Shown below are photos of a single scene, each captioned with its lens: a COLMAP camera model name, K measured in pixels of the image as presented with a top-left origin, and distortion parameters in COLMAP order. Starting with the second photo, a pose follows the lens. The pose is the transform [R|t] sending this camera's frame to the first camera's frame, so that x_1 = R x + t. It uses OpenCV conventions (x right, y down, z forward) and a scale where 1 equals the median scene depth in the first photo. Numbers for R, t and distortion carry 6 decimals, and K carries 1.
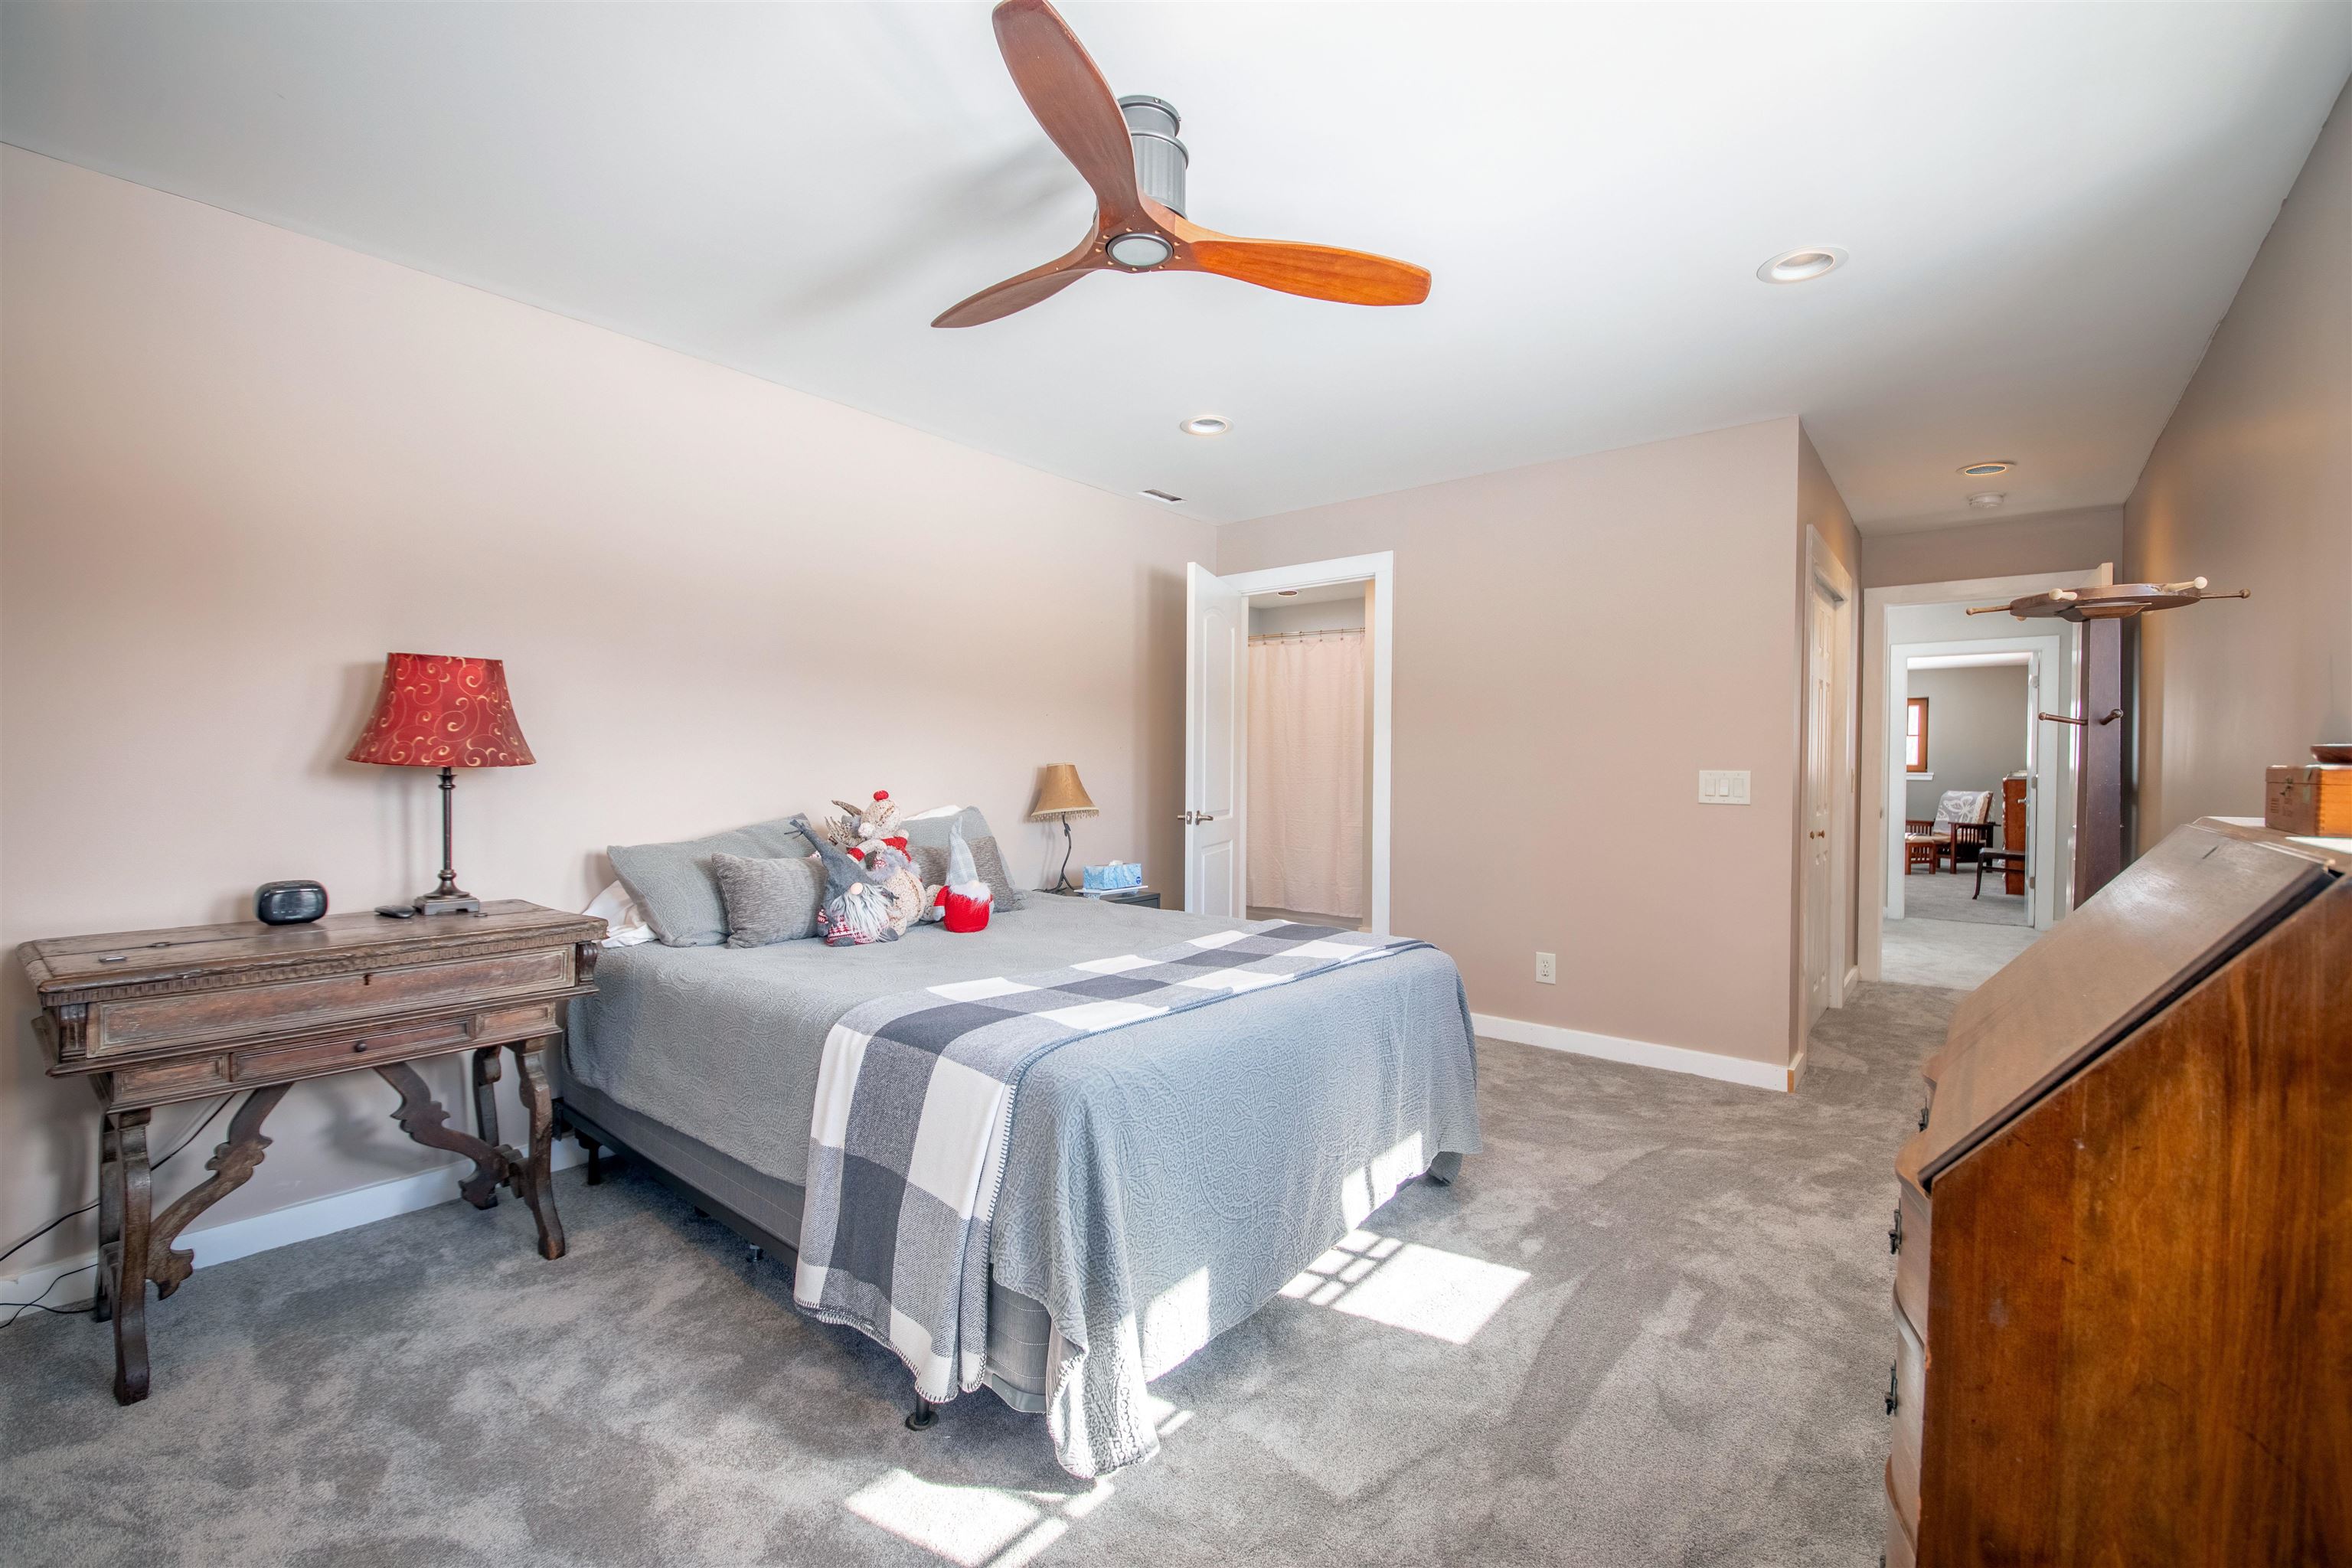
lens RADIAL K [[971.7, 0, 1176.0], [0, 971.7, 784.0], [0, 0, 1]] dist [-0.000751, -0.000067]
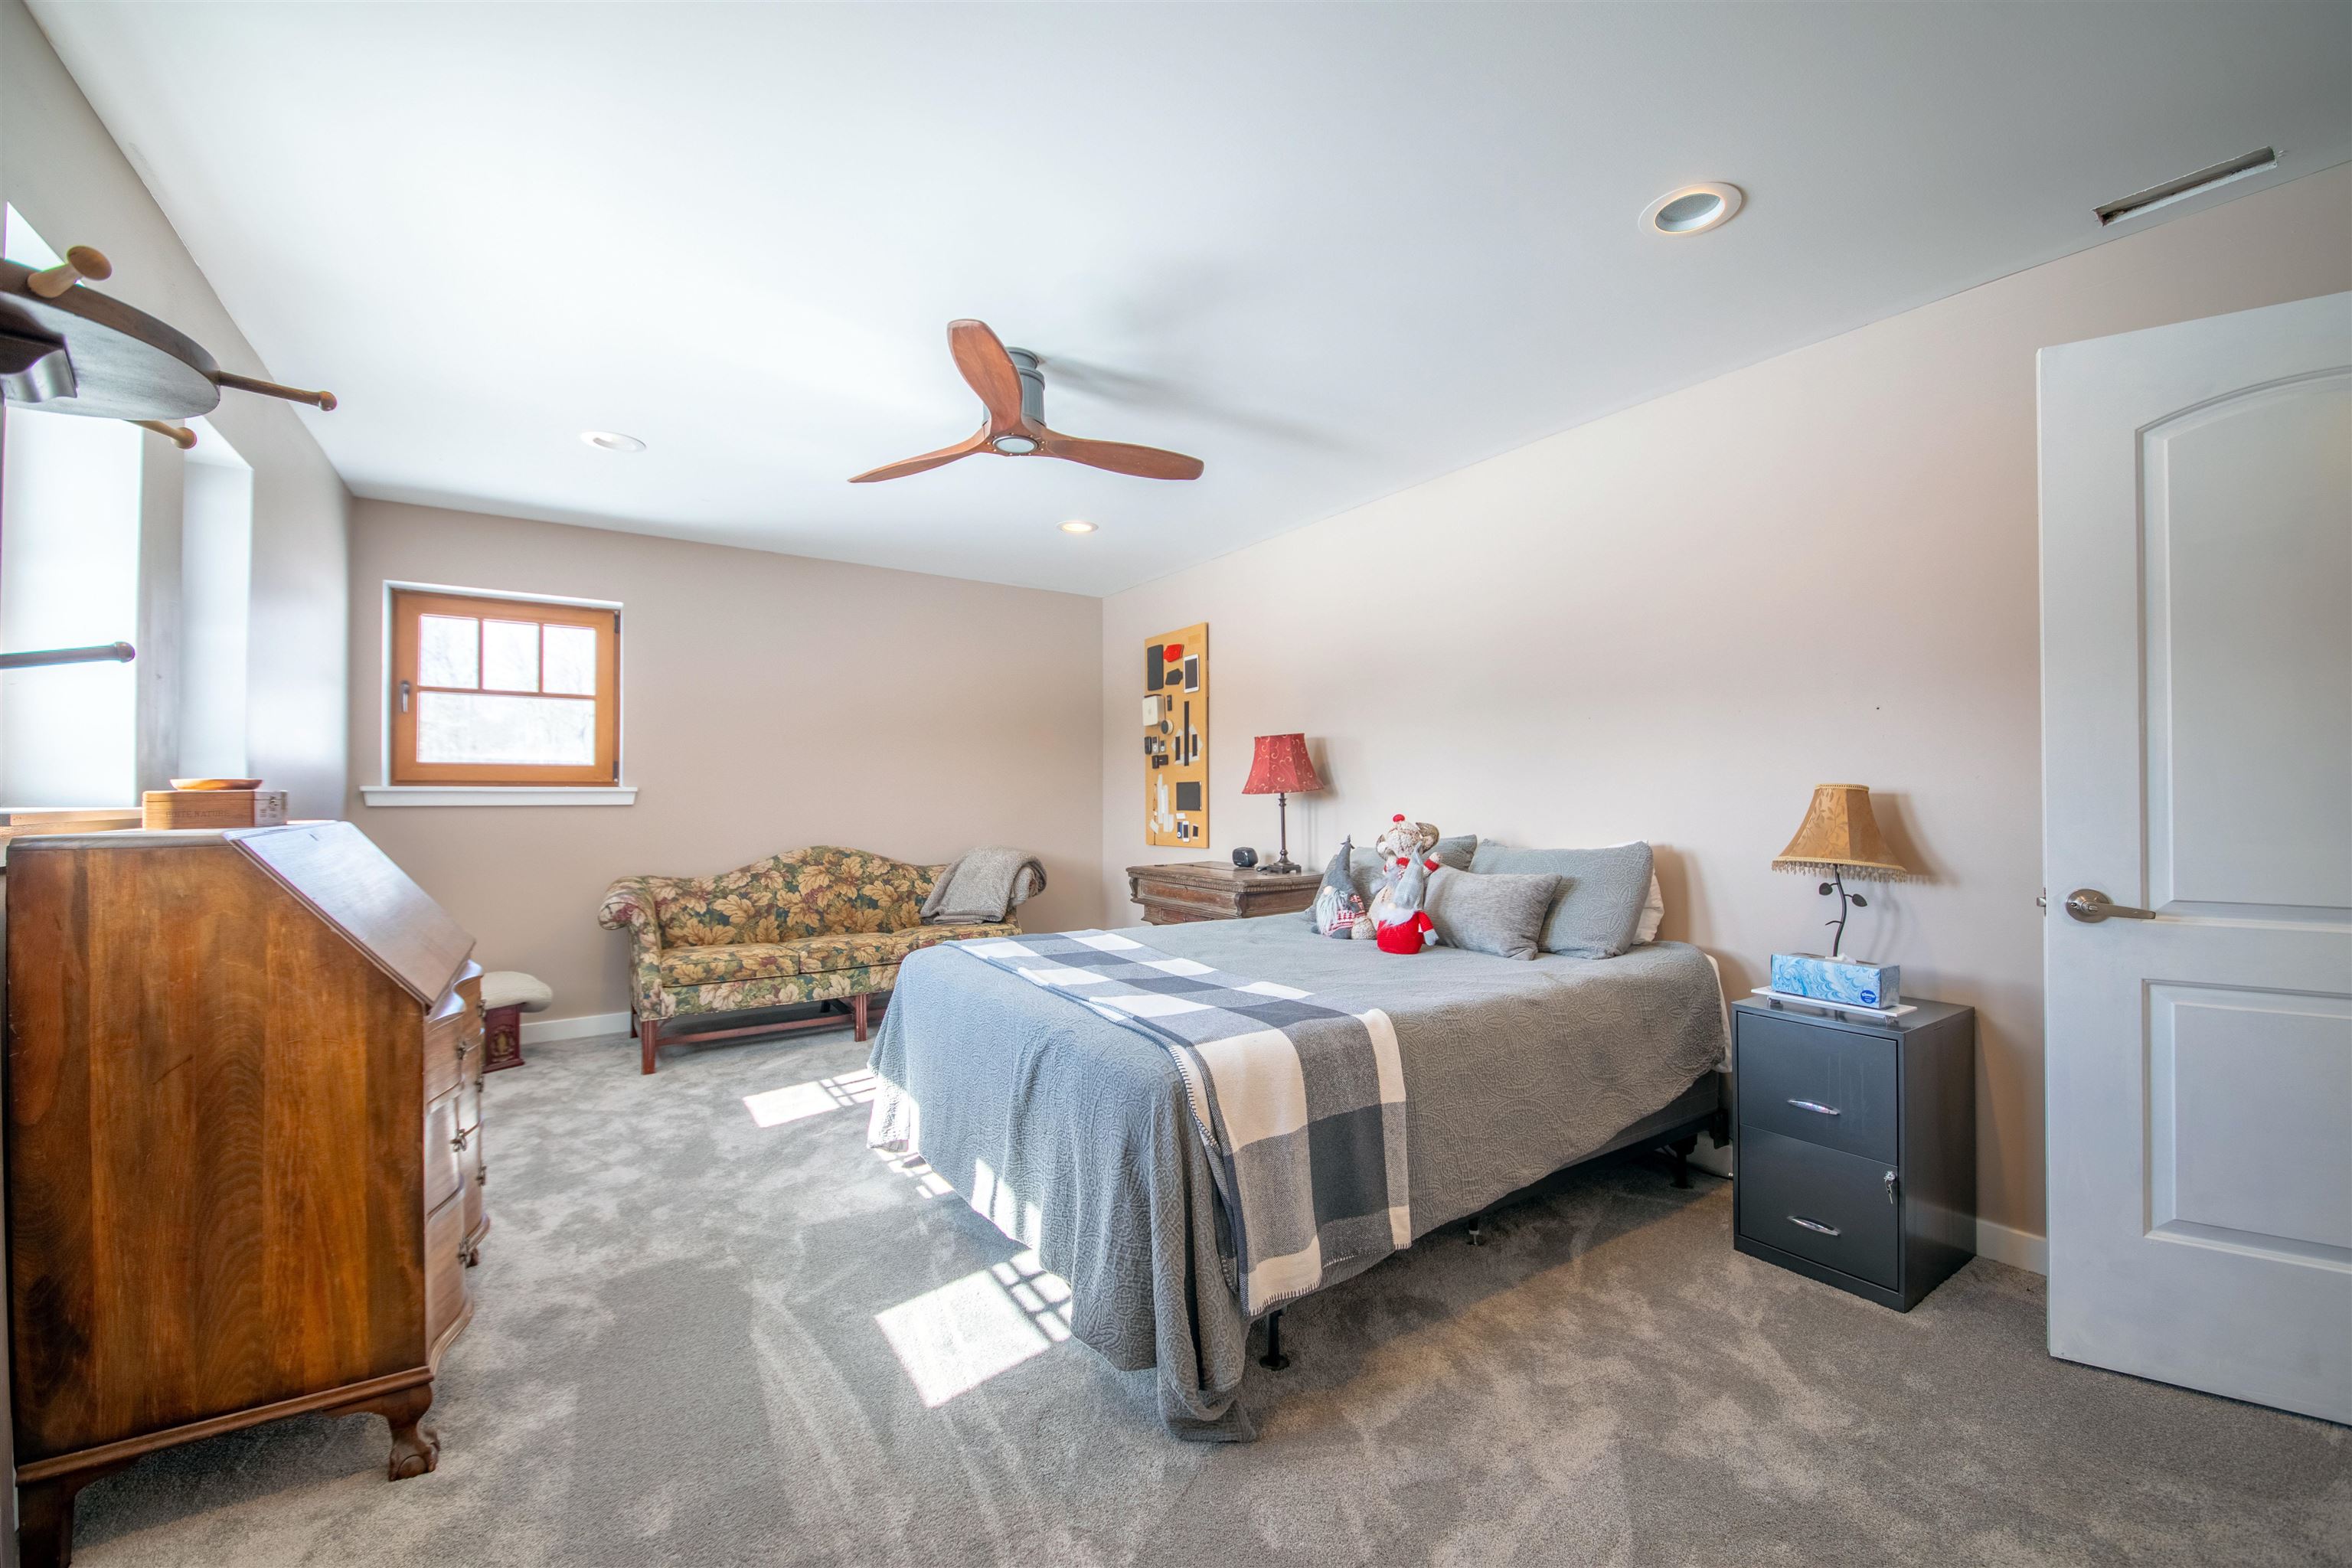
lens RADIAL K [[938.9, 0, 1176.0], [0, 938.9, 784.0], [0, 0, 1]] dist [-0.008927, -0.000025]
pose [[-0.271637, -0.014863, -0.962285, 0.975166], [-0.026153, 0.999625, -0.008058, -0.012556], [0.962044, 0.022978, -0.271924, 1.275391]]
